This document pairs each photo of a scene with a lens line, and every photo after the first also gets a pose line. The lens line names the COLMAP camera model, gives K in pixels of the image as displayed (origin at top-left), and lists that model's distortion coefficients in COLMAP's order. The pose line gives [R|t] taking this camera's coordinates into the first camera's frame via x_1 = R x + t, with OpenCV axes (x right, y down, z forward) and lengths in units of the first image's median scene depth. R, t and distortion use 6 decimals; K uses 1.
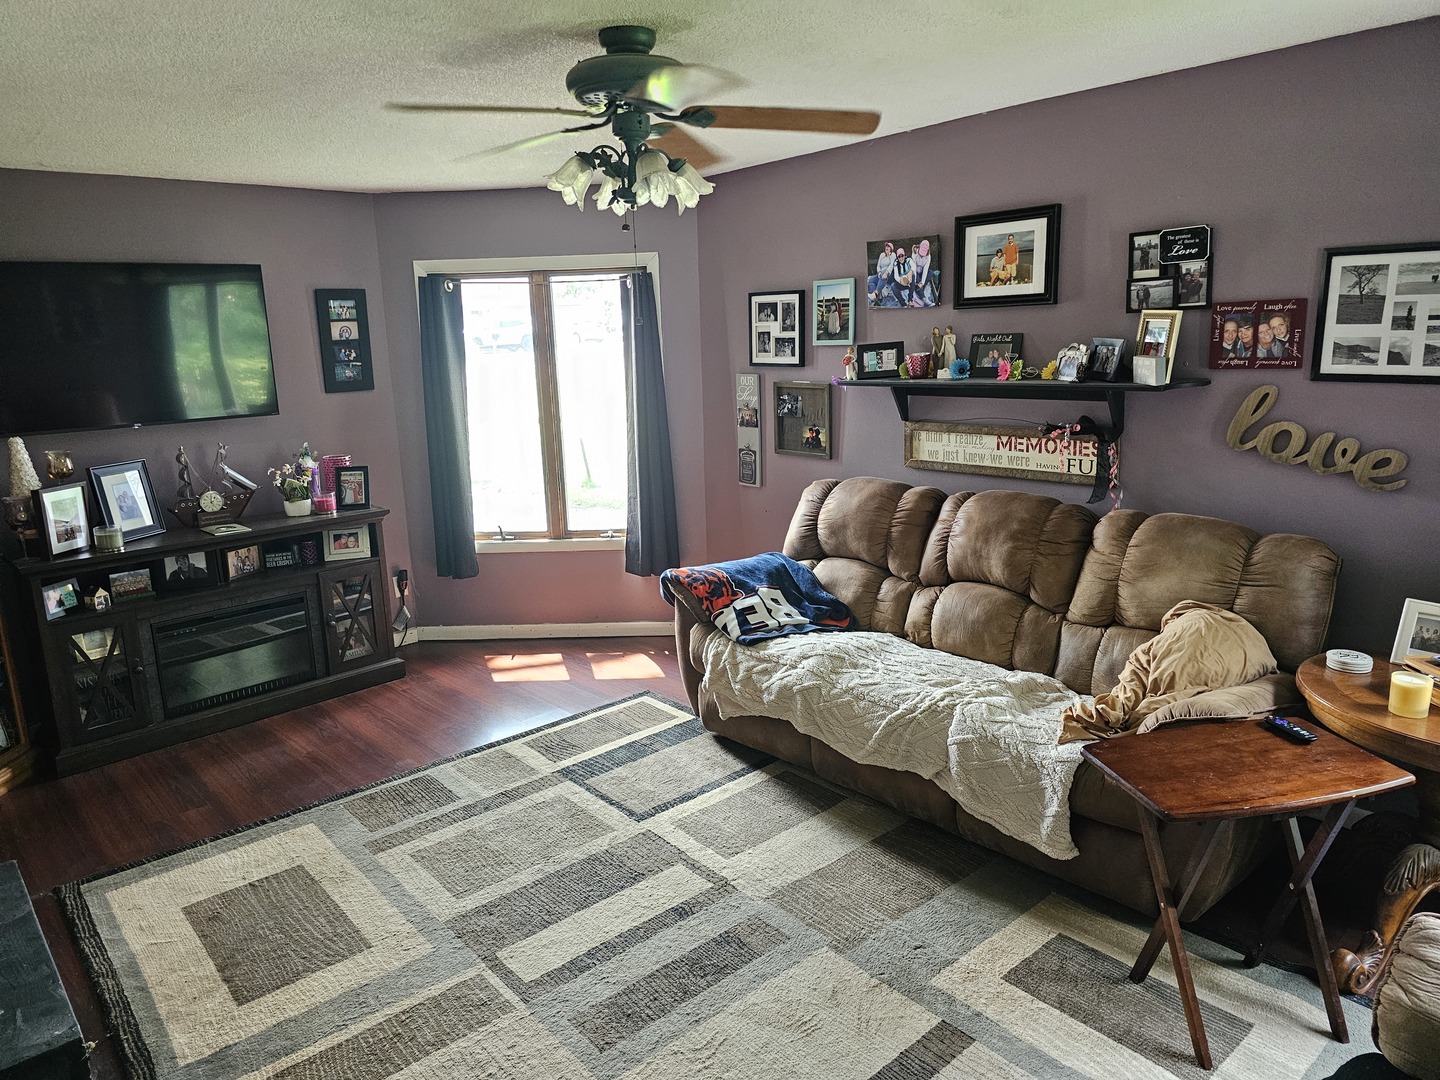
lens RADIAL K [[995.2, 0, 720.0], [0, 995.2, 540.0], [0, 0, 1]] dist [0.026886, -0.057031]
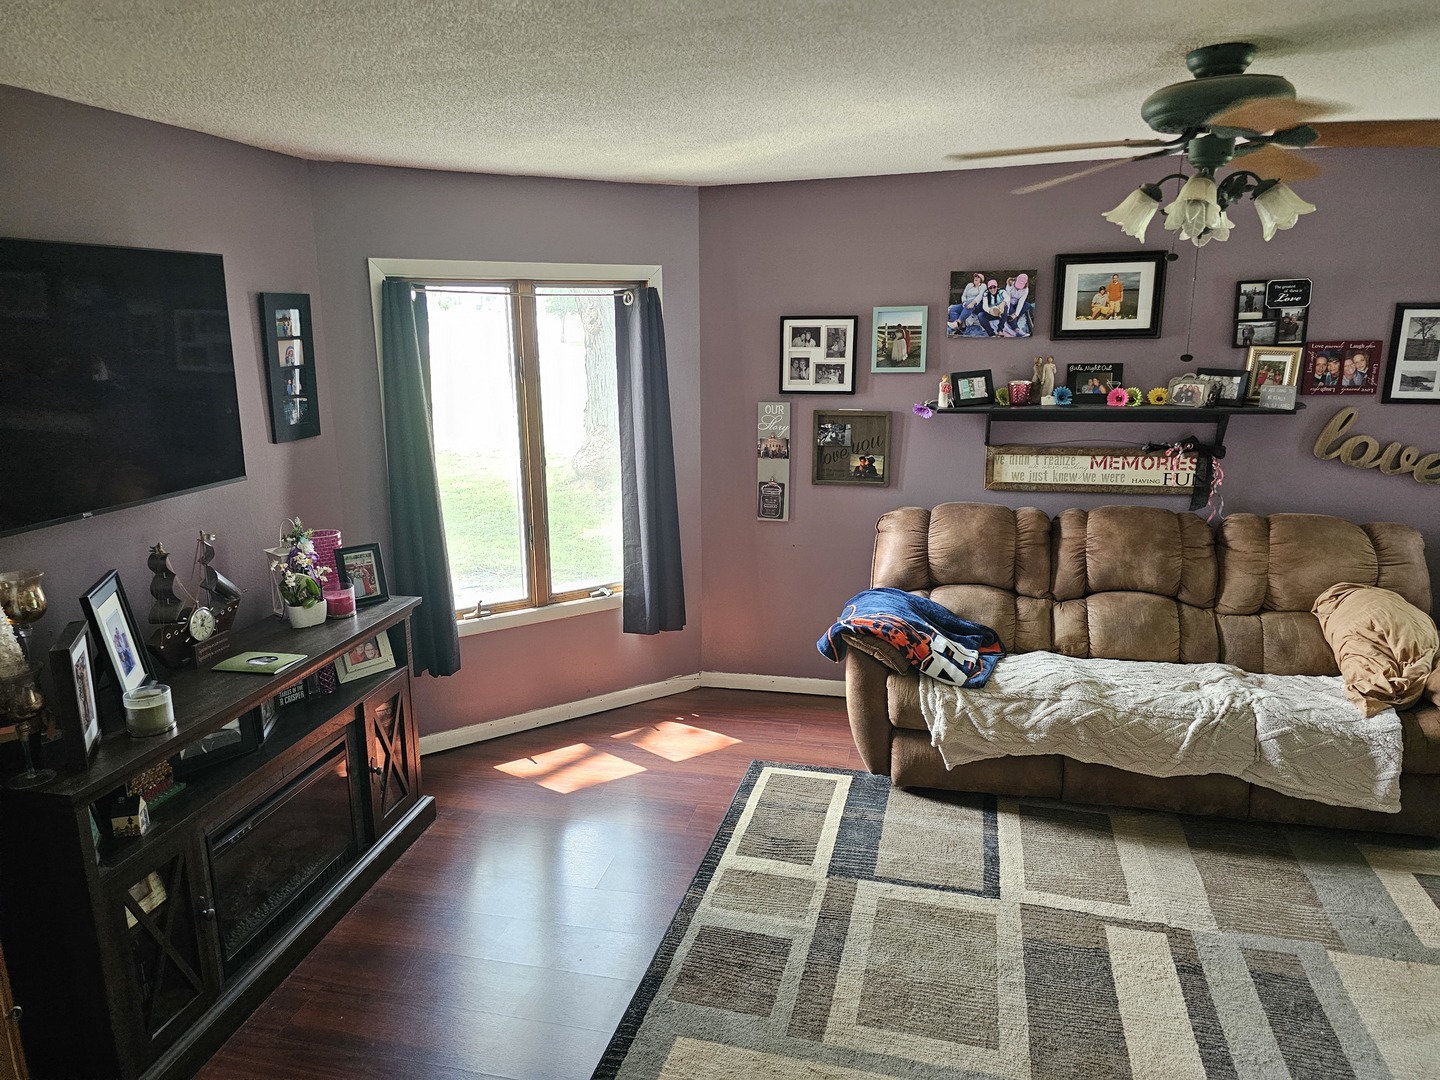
lens RADIAL K [[979.6, 0, 720.0], [0, 979.6, 540.0], [0, 0, 1]] dist [0.033474, -0.052591]
pose [[0.822348, -0.103044, 0.559577, -0.679722], [0.104658, 0.994078, 0.029252, -0.087953], [-0.559277, 0.034509, 0.828262, 0.338984]]
